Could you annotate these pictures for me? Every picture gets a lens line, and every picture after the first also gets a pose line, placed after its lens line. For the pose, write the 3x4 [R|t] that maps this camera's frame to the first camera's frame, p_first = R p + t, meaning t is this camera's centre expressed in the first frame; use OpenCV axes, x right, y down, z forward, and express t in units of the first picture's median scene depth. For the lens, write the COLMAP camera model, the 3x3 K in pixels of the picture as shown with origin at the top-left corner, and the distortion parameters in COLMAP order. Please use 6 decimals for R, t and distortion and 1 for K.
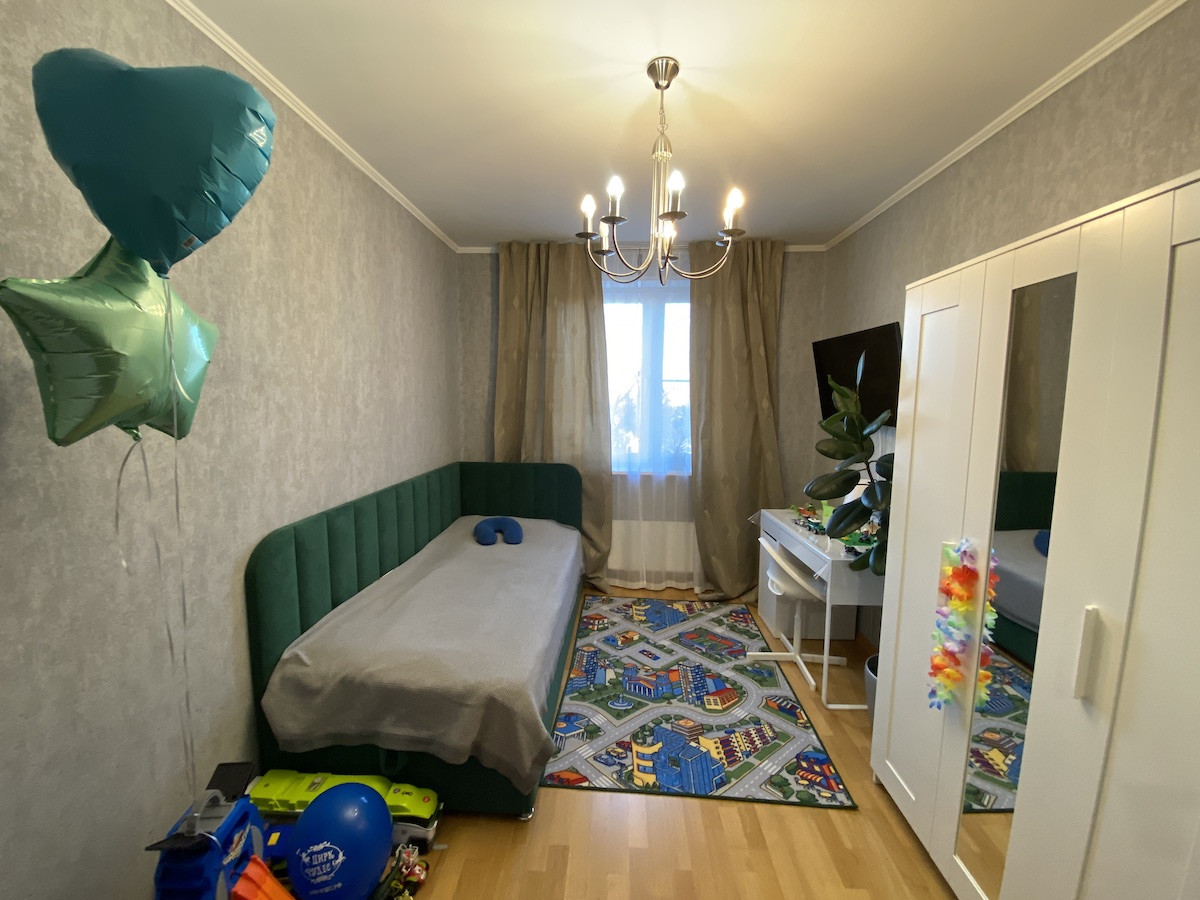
lens RADIAL K [[475.7, 0, 602.5], [0, 475.7, 450.8], [0, 0, 1]] dist [0.017807, -0.017603]
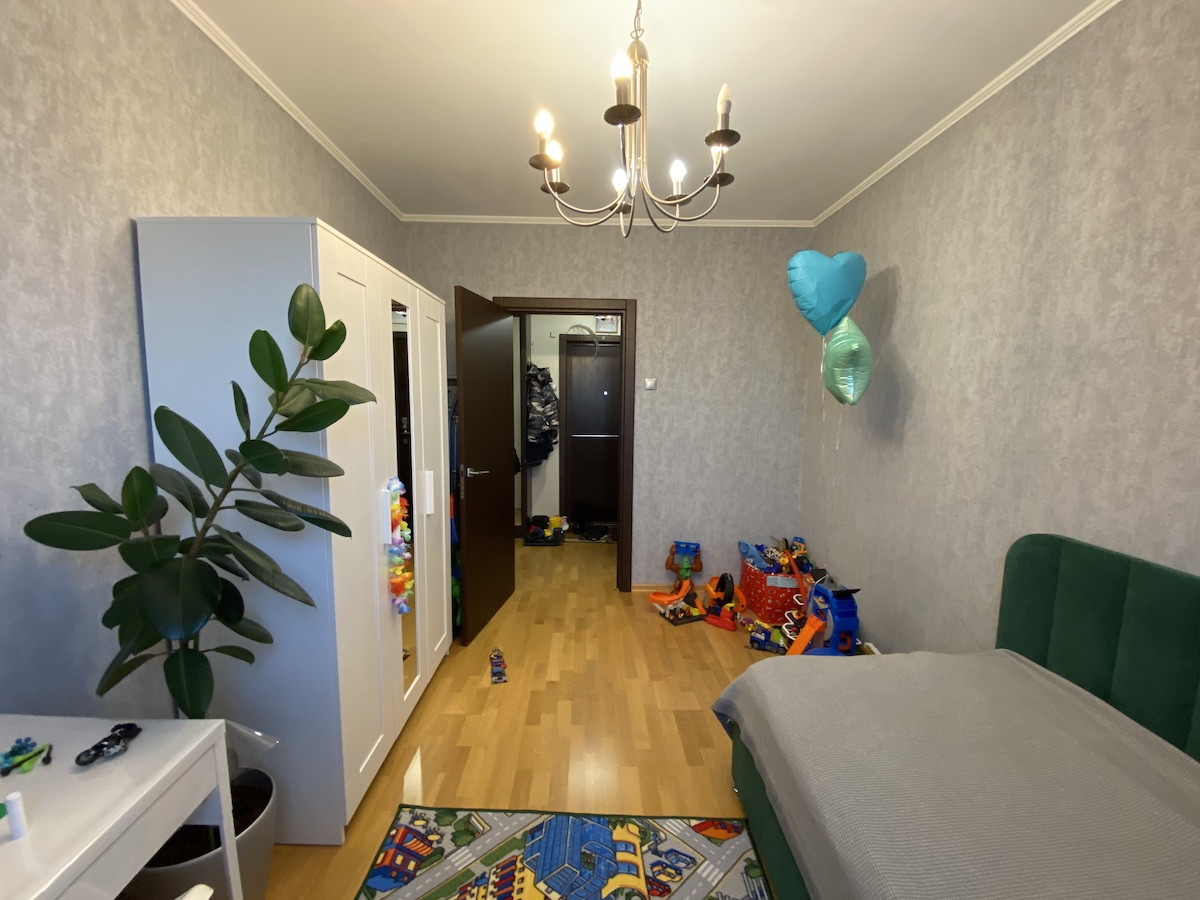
lens RADIAL K [[475.7, 0, 602.5], [0, 475.7, 450.8], [0, 0, 1]] dist [0.017807, -0.017603]
pose [[-0.997221, -0.013241, -0.073312, 0.199601], [-0.029162, 0.974932, 0.220584, -0.143831], [0.068554, 0.222109, -0.972609, 1.664163]]
